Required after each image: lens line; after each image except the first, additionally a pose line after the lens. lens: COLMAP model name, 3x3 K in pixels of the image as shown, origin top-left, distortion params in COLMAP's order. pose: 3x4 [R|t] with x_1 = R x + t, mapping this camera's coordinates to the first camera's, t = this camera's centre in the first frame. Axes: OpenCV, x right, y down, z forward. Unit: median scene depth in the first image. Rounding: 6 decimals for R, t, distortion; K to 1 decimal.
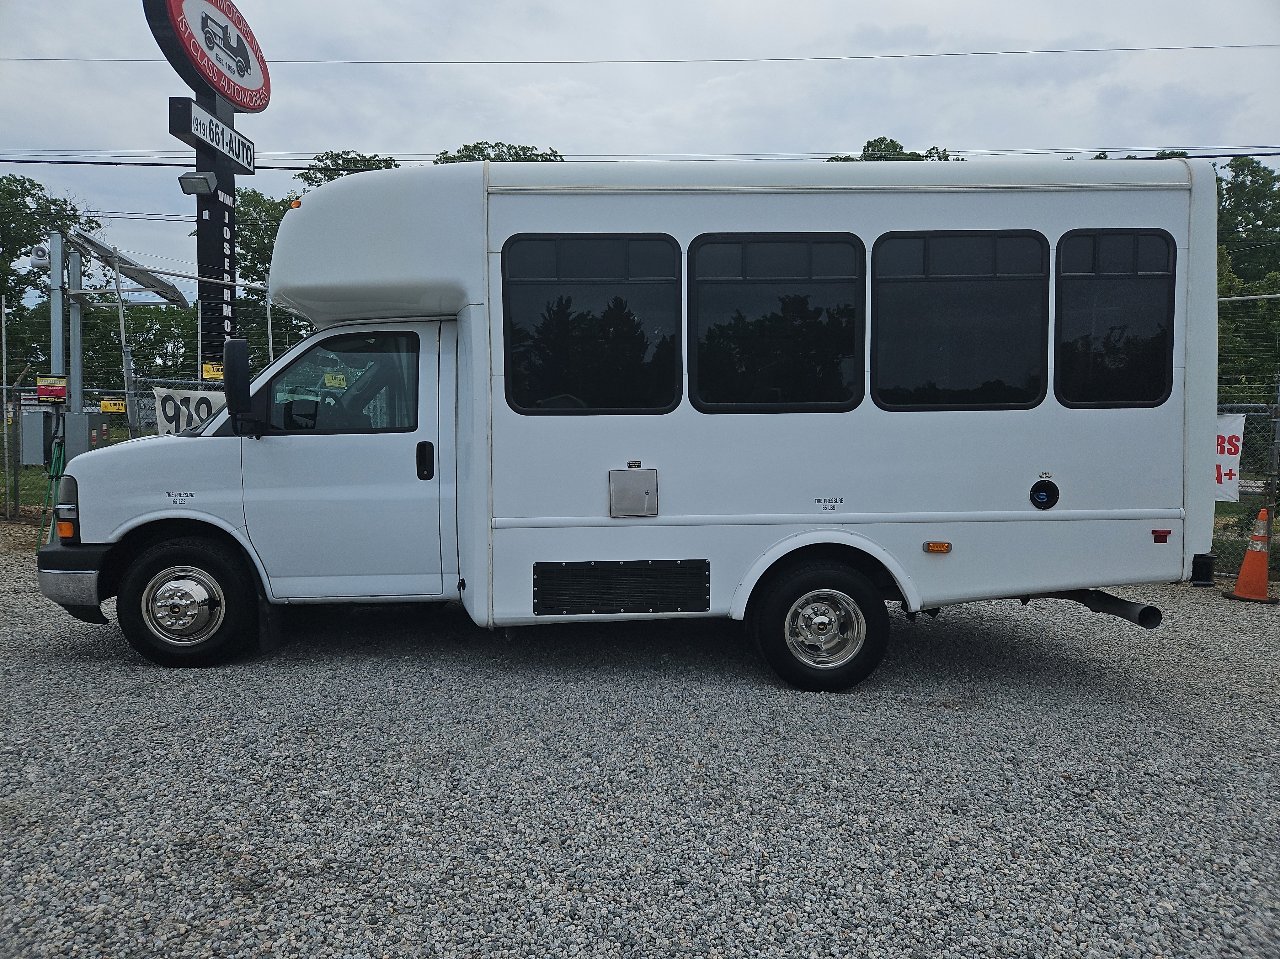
lens RADIAL K [[861.4, 0, 643.4], [0, 861.4, 471.7], [0, 0, 1]] dist [0.069027, -0.059104]
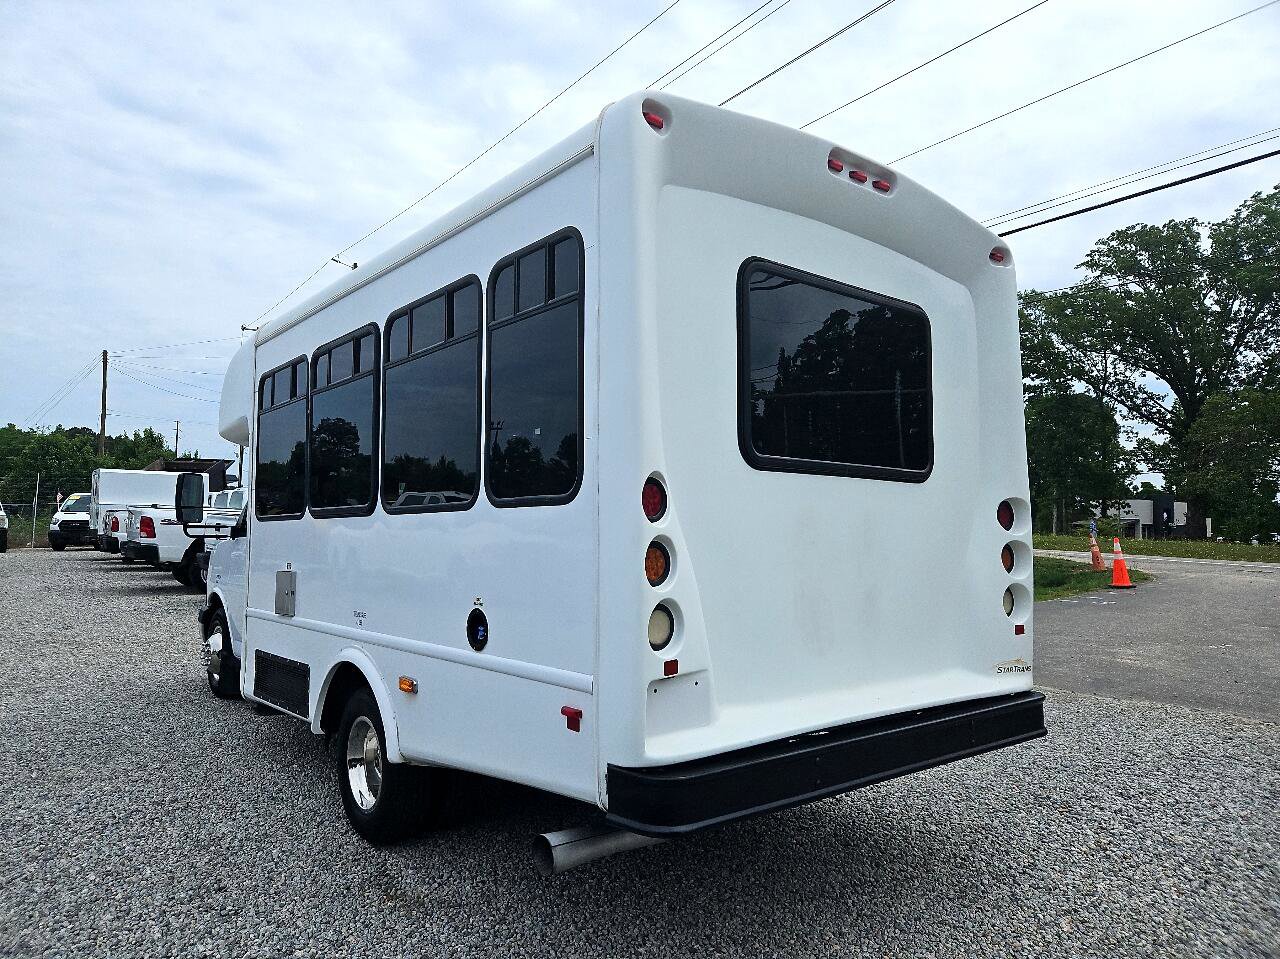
lens RADIAL K [[861.4, 0, 643.4], [0, 861.4, 471.7], [0, 0, 1]] dist [0.069027, -0.059104]
pose [[0.590745, -0.050621, -0.805269, 1.117334], [-0.037962, 0.995181, -0.090408, -0.043516], [0.805965, 0.083978, 0.585976, 0.686584]]
